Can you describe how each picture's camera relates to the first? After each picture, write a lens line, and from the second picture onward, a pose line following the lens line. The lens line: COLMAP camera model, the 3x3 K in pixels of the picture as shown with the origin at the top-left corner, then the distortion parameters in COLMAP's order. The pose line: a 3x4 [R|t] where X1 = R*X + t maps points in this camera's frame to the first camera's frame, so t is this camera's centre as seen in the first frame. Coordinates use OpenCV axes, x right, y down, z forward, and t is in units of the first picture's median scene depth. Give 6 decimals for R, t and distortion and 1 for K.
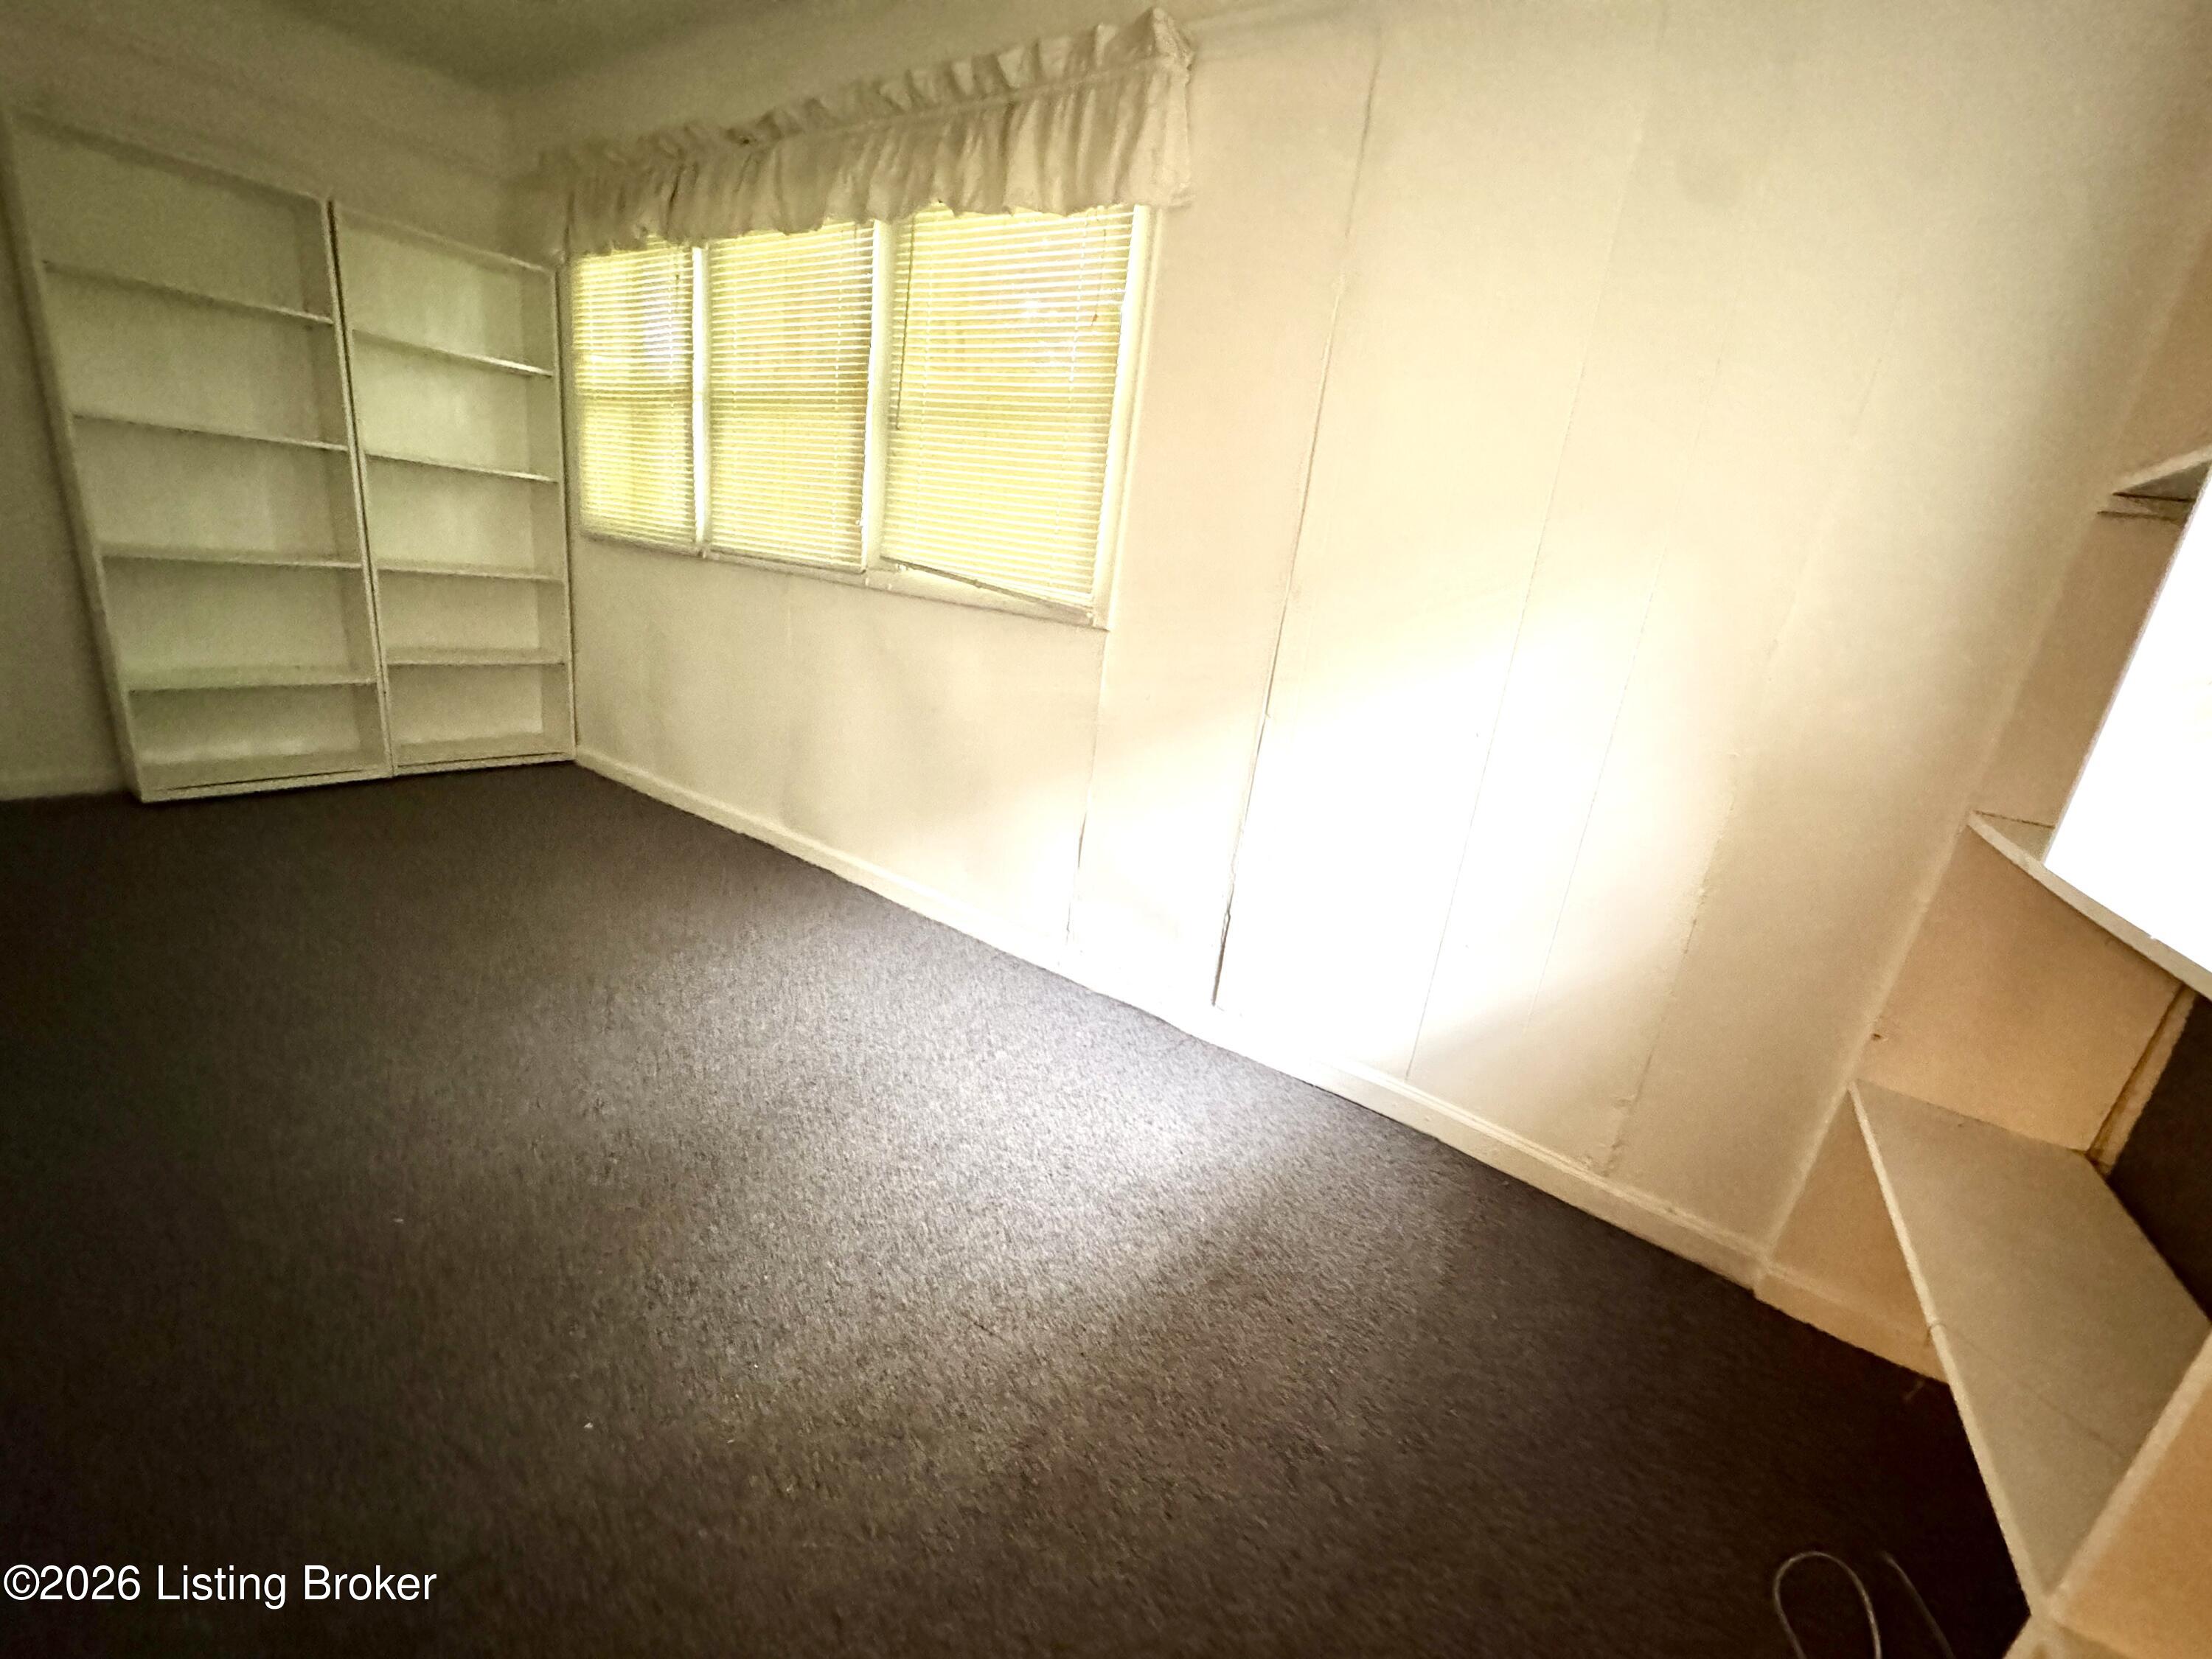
lens RADIAL K [[885.0, 0, 1104.8], [0, 885.0, 831.4], [0, 0, 1]] dist [-0.002086, -0.000189]
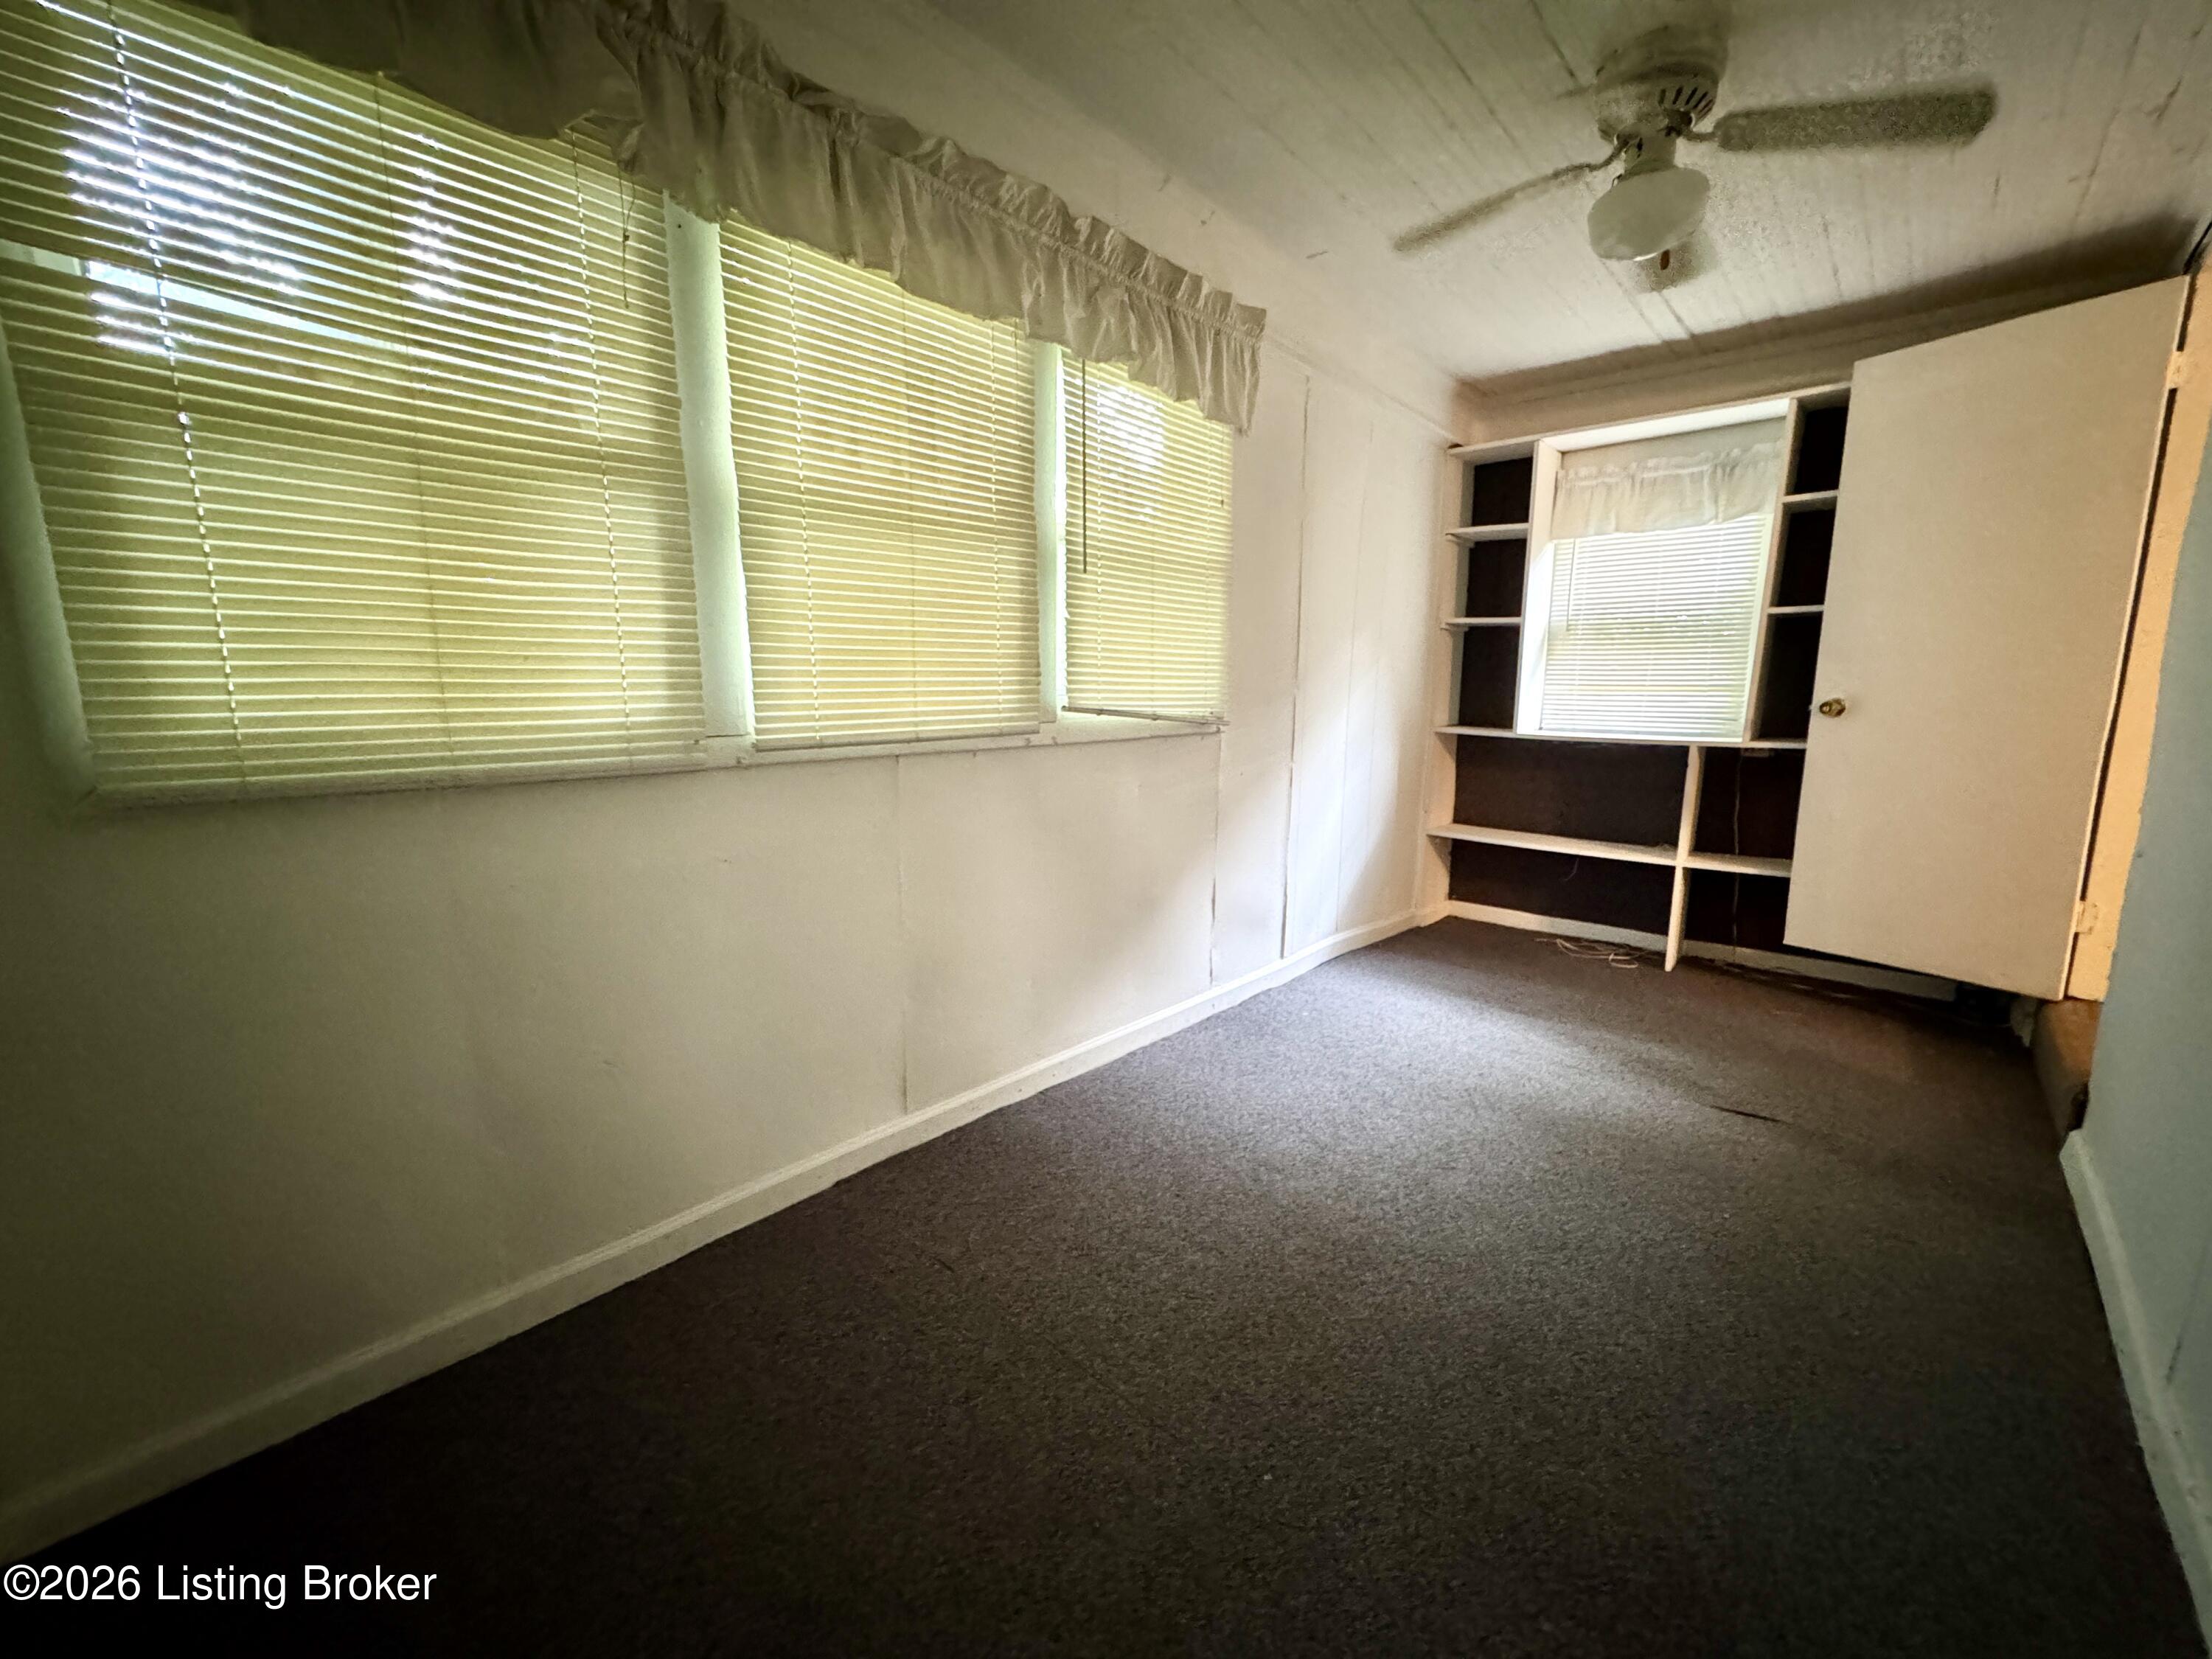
lens RADIAL K [[896.0, 0, 1109.1], [0, 896.0, 843.4], [0, 0, 1]] dist [0.017732, -0.000025]
pose [[0.140026, -0.302347, 0.942857, -1.123722], [0.298910, 0.920719, 0.250857, -0.393039], [-0.943952, 0.246703, 0.219299, 0.781392]]
